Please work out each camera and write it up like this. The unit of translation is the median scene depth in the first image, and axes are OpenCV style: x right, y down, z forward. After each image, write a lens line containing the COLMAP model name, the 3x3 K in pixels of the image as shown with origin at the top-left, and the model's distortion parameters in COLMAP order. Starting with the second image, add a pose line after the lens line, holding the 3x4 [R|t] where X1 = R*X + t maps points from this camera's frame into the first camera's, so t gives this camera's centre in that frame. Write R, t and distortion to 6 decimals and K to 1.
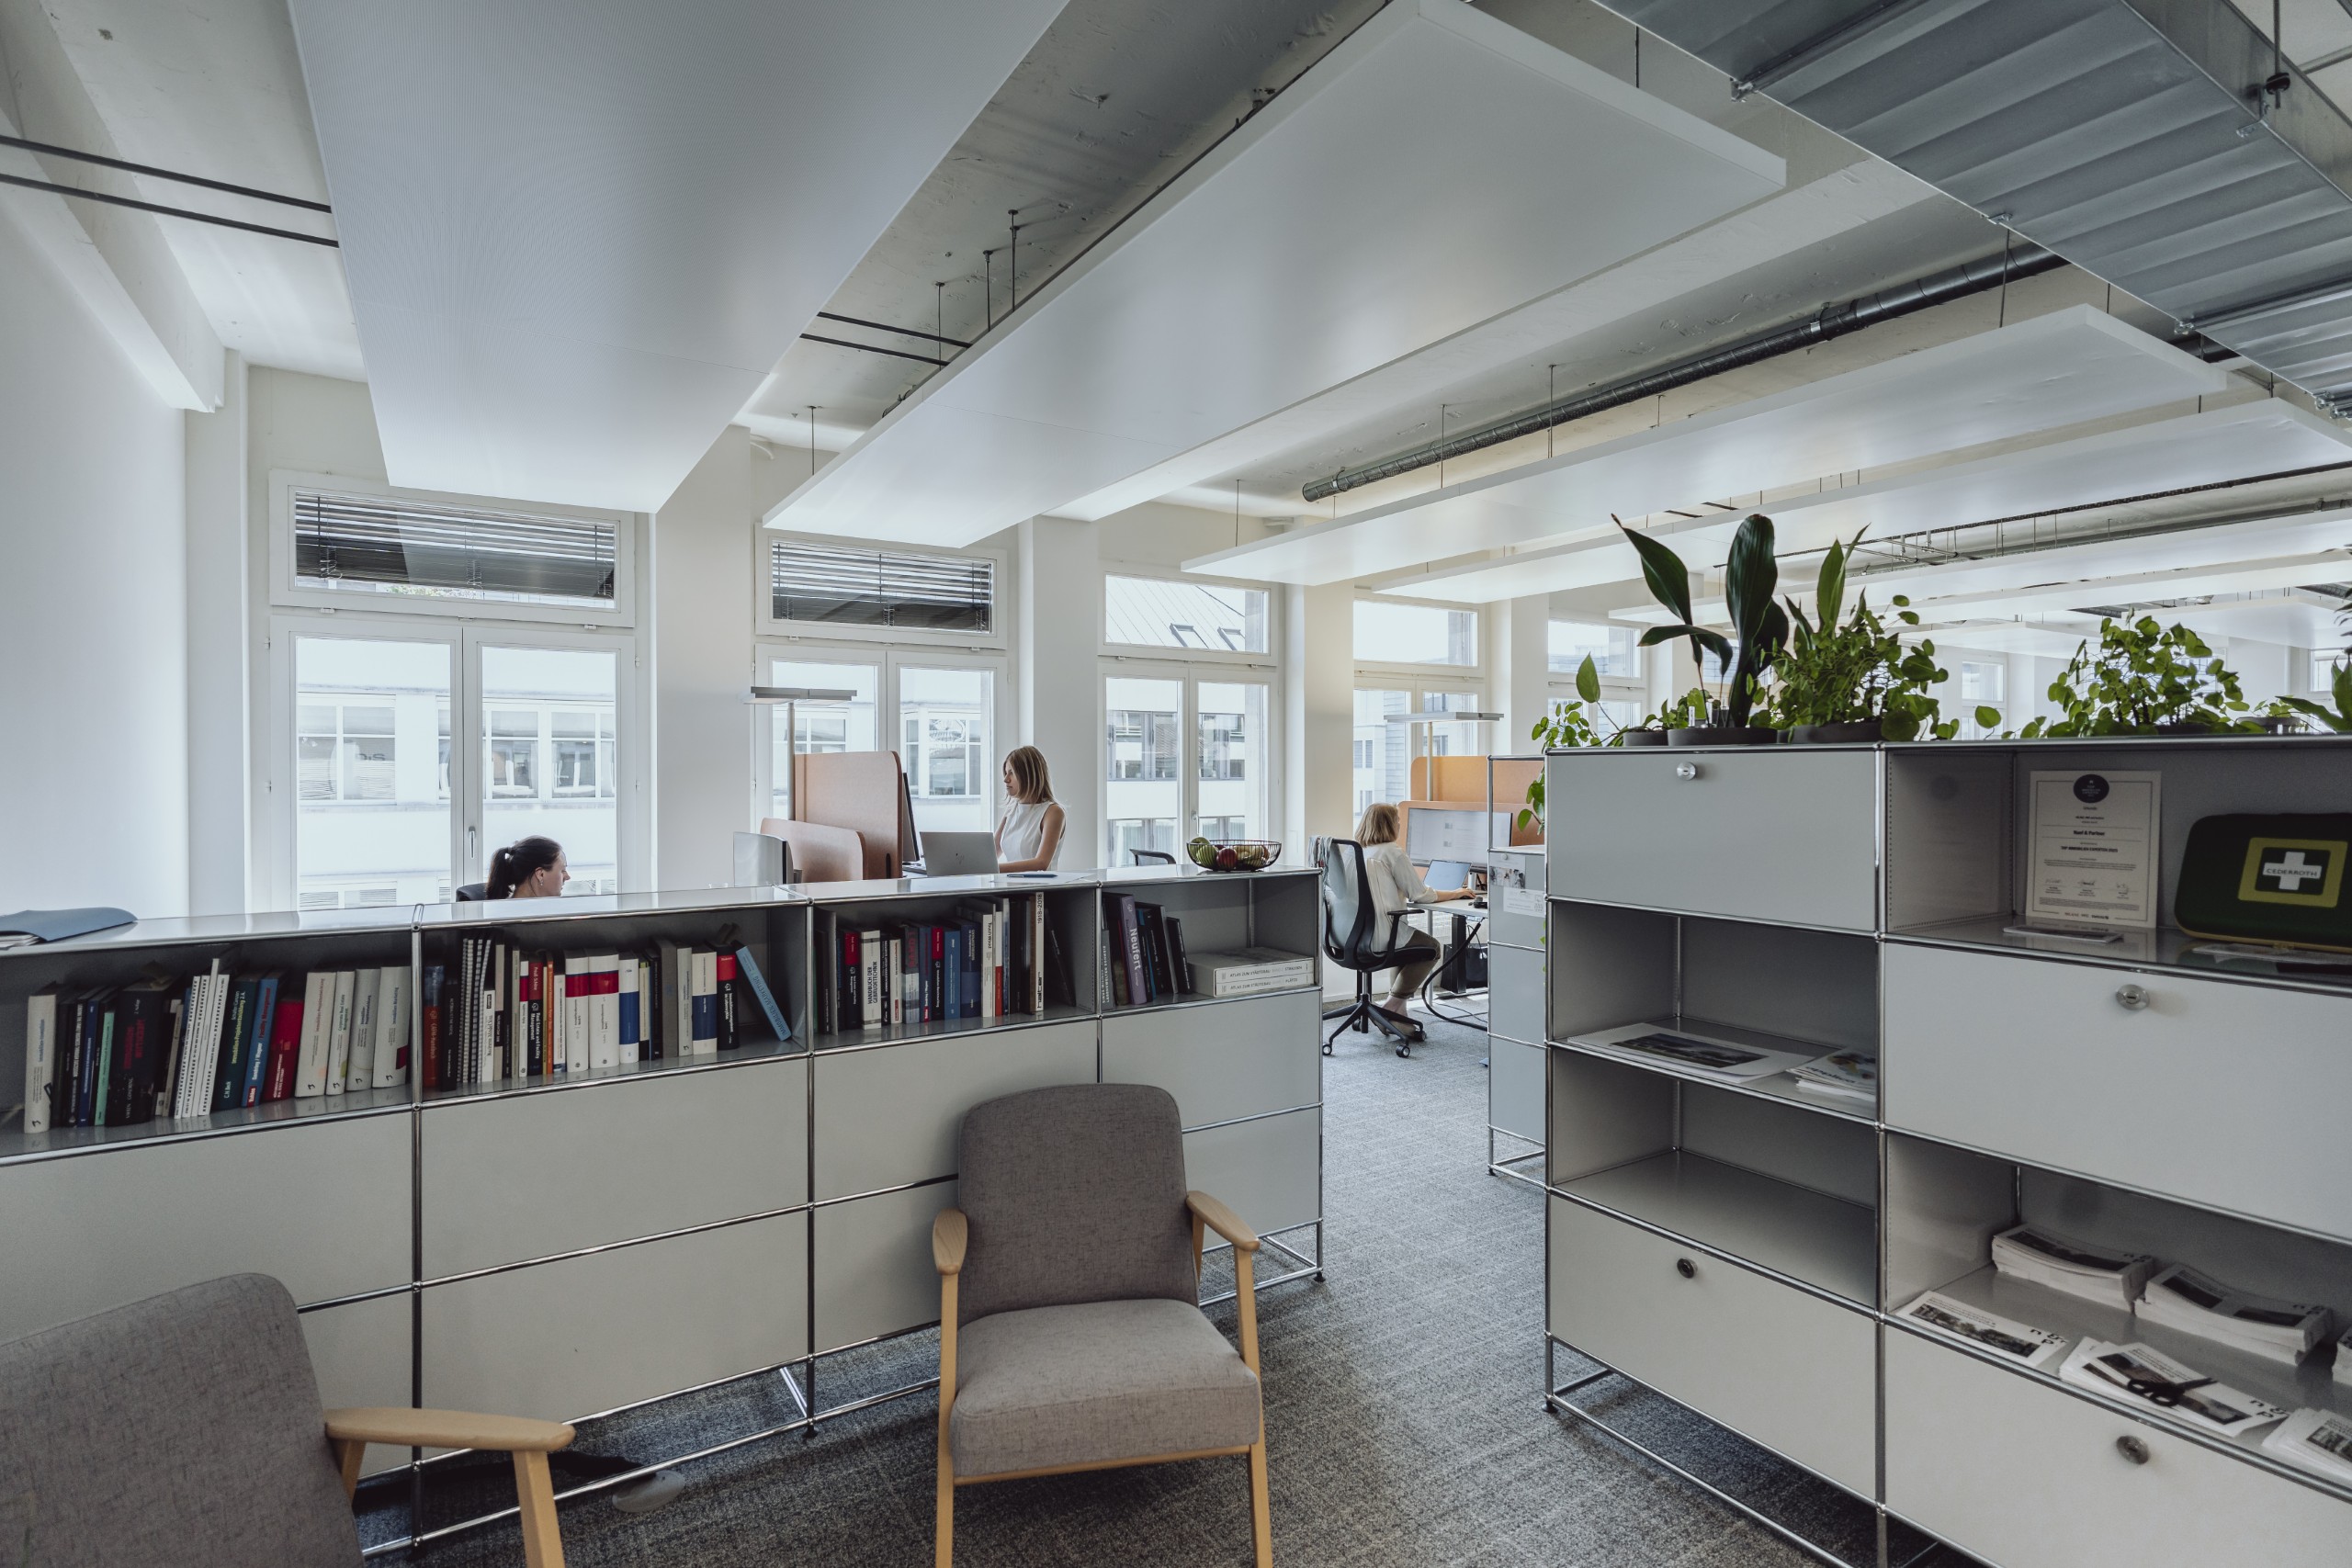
lens RADIAL K [[1153.0, 0, 1176.0], [0, 1153.0, 784.0], [0, 0, 1]] dist [-0.000578, -0.000062]
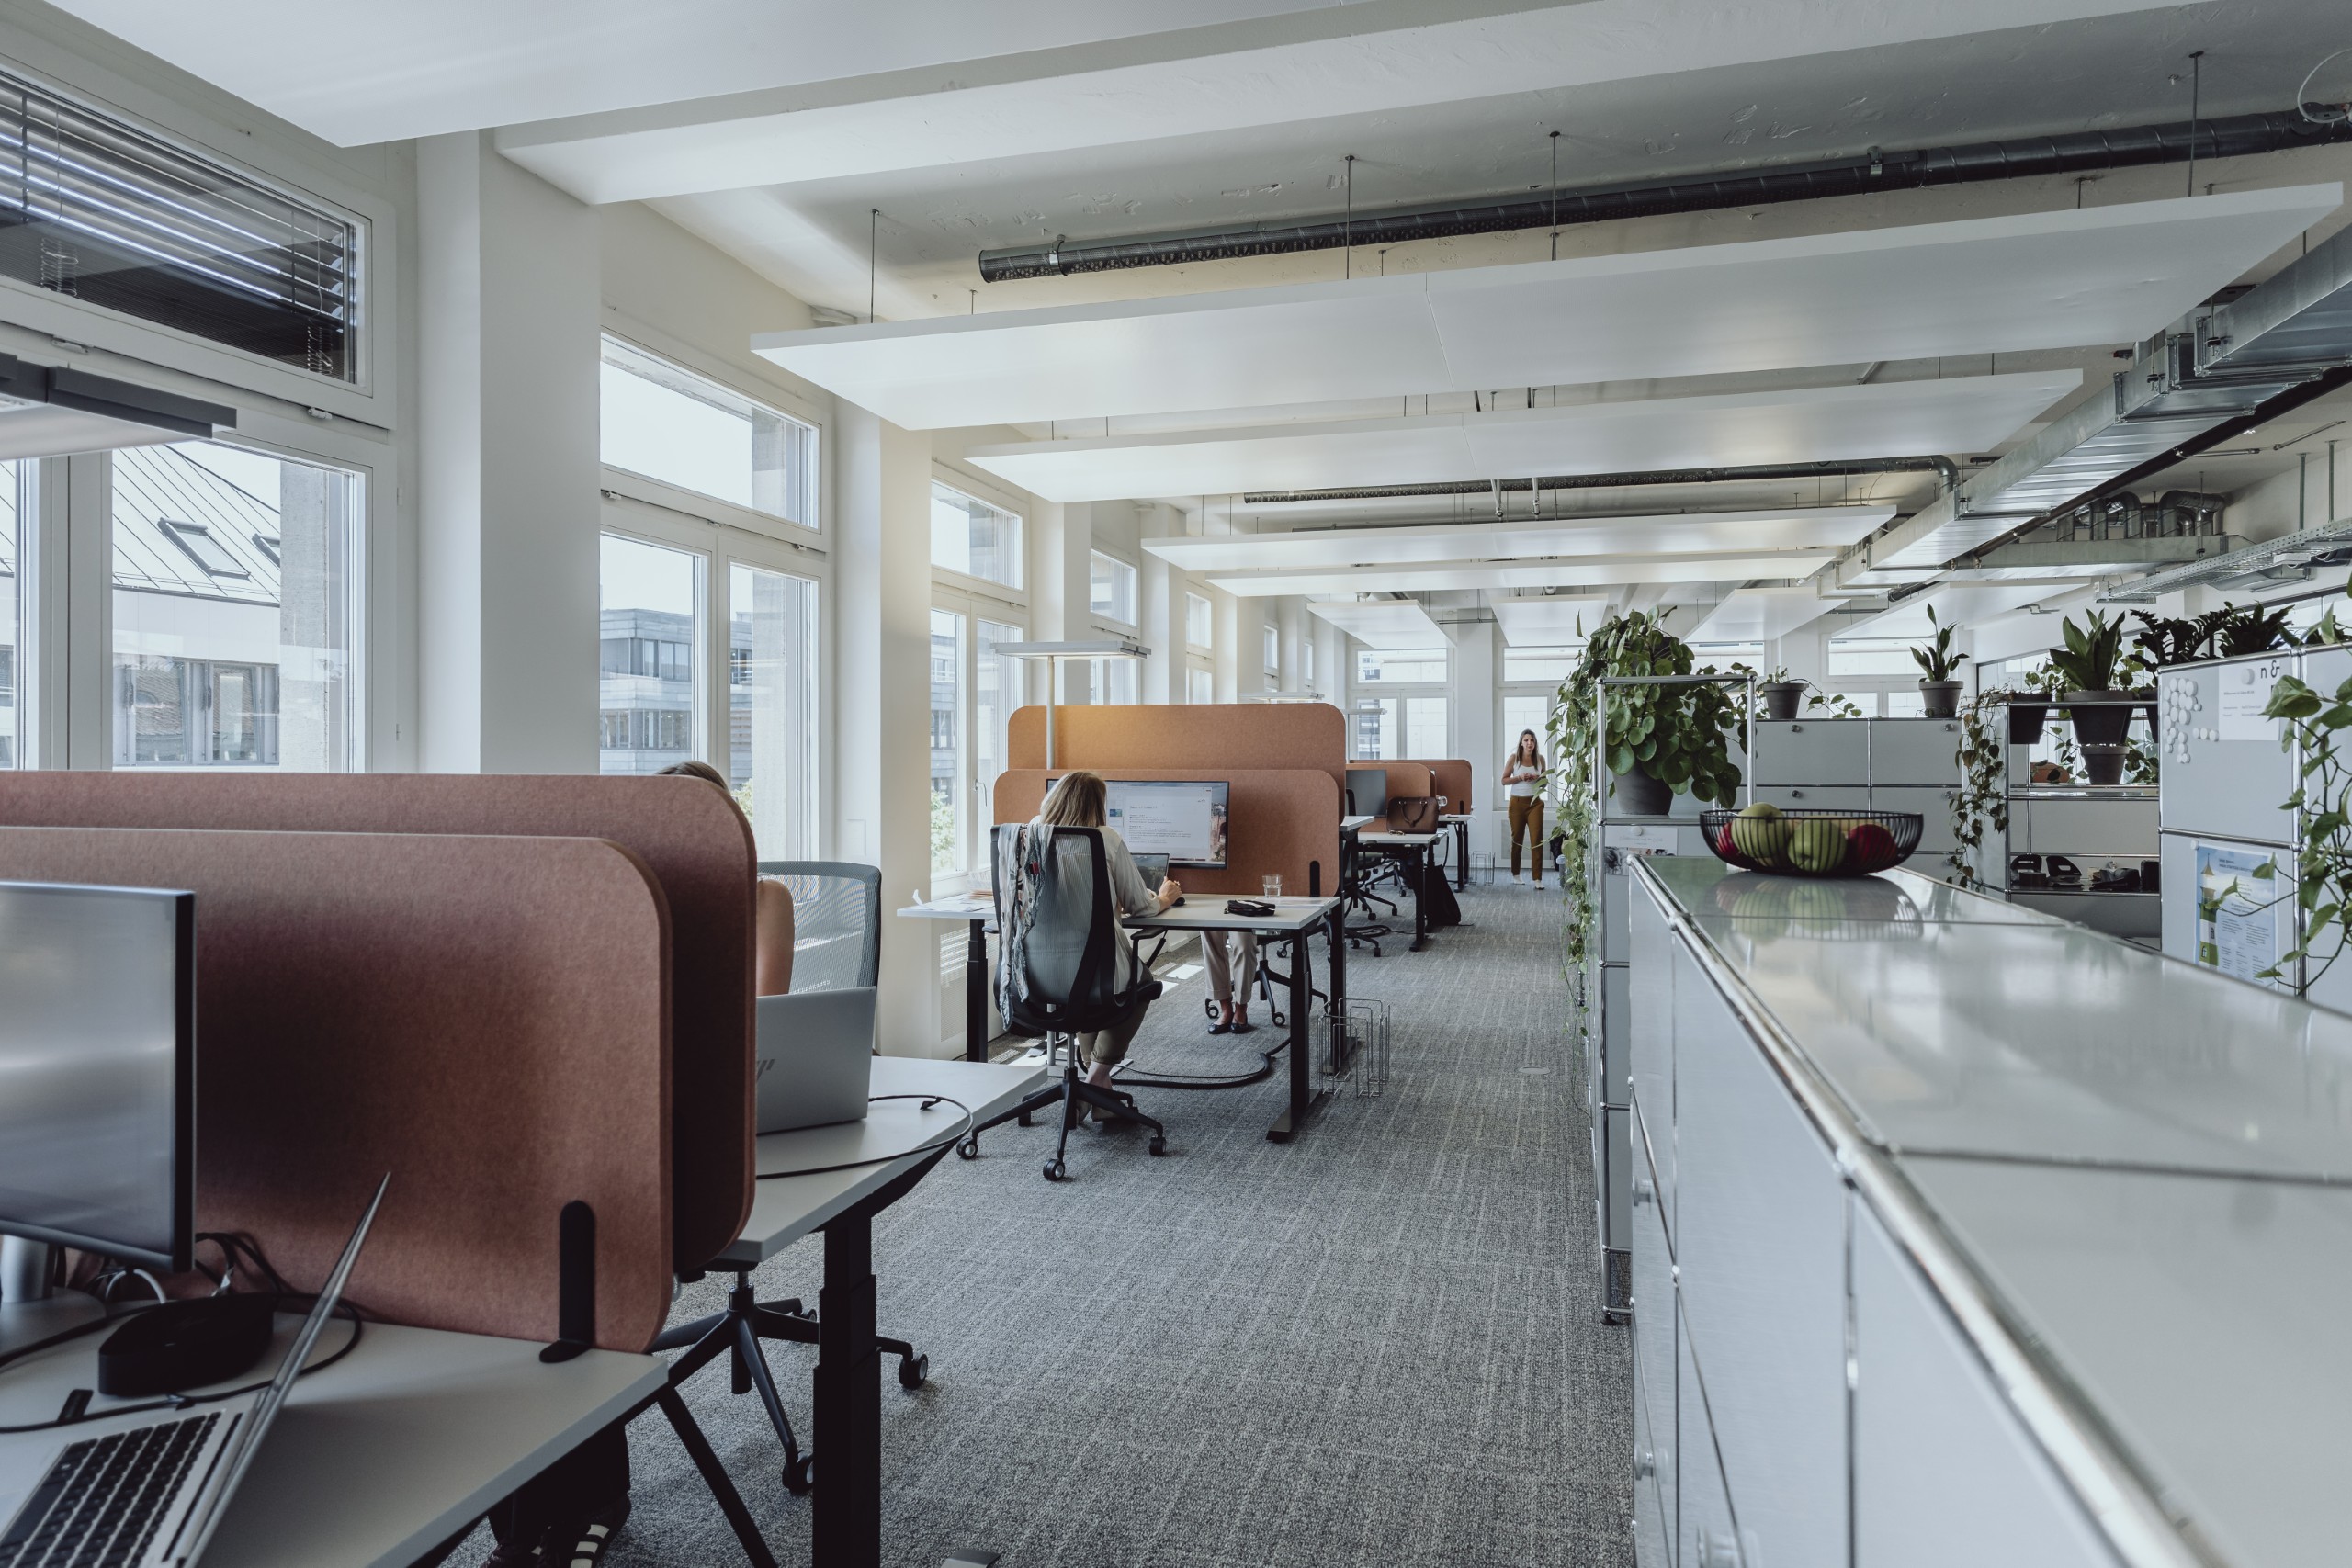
lens RADIAL K [[1199.9, 0, 1178.4], [0, 1199.9, 744.1], [0, 0, 1]] dist [0.000887, 0.000395]
pose [[0.710122, 0.000702, 0.704079, -0.257359], [0.014414, 0.999775, -0.015534, 0.013812], [-0.703931, 0.021180, 0.709952, 0.468123]]
